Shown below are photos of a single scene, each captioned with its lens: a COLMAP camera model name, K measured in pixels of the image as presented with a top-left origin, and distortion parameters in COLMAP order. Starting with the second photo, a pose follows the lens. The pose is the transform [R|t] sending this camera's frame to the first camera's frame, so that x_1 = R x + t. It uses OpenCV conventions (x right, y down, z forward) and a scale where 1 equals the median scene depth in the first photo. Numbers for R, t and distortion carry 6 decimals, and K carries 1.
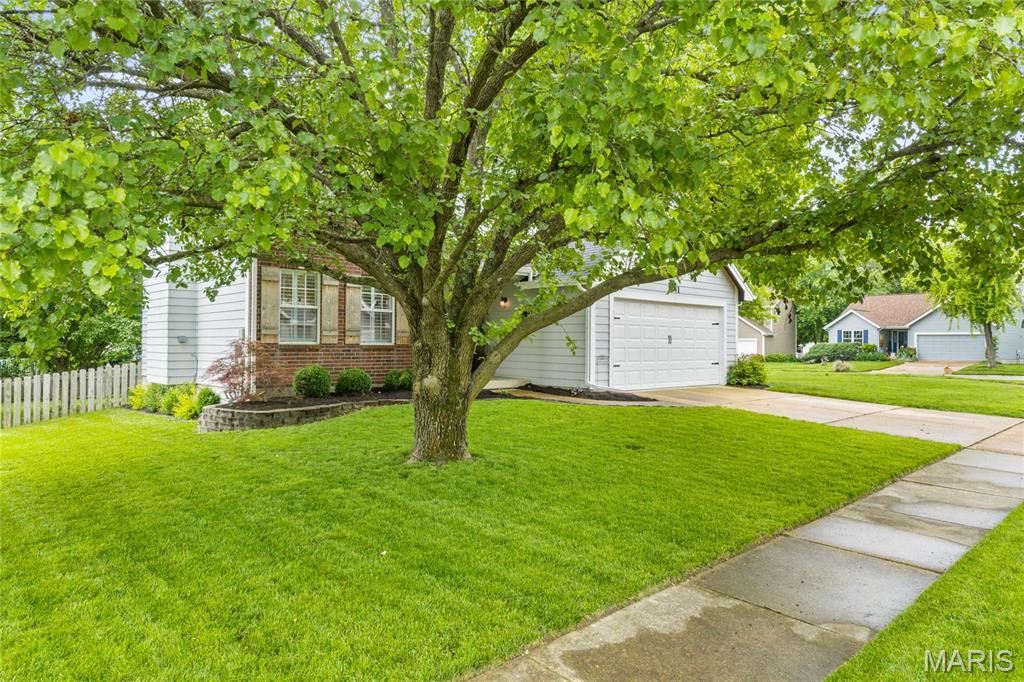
lens RADIAL K [[711.9, 0, 512.3], [0, 711.9, 343.1], [0, 0, 1]] dist [0.002676, 0.000145]
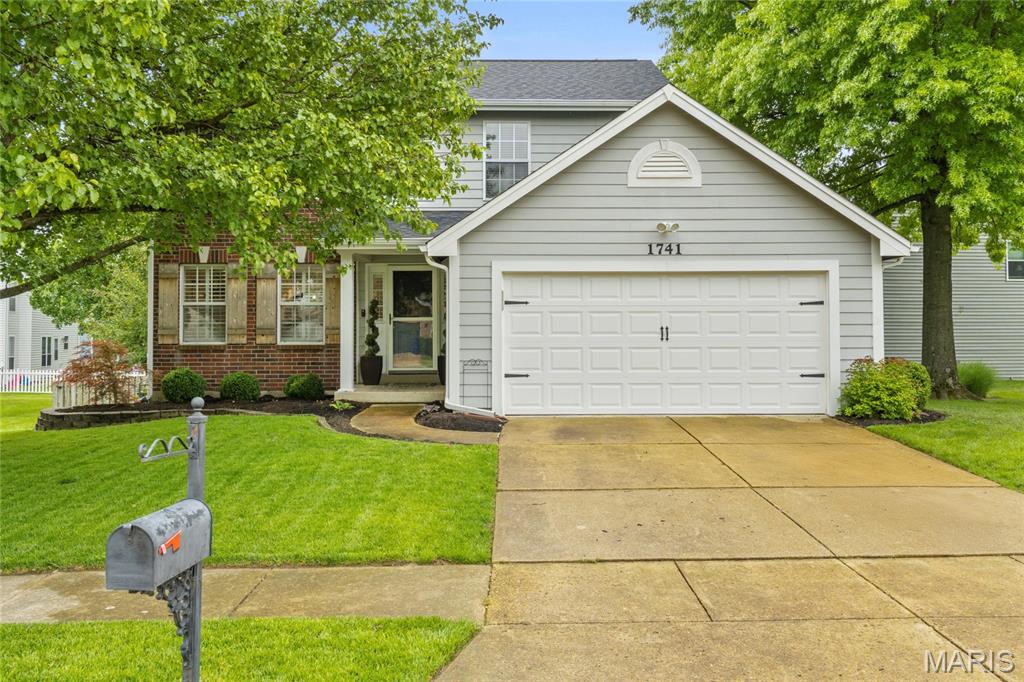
lens RADIAL K [[902.0, 0, 512.1], [0, 902.0, 339.4], [0, 0, 1]] dist [0.006971, 0.003946]
pose [[0.703502, -0.005866, -0.710669, 0.788705], [0.008703, 0.999962, 0.000362, -0.001940], [0.710640, -0.006439, 0.703527, 0.444963]]
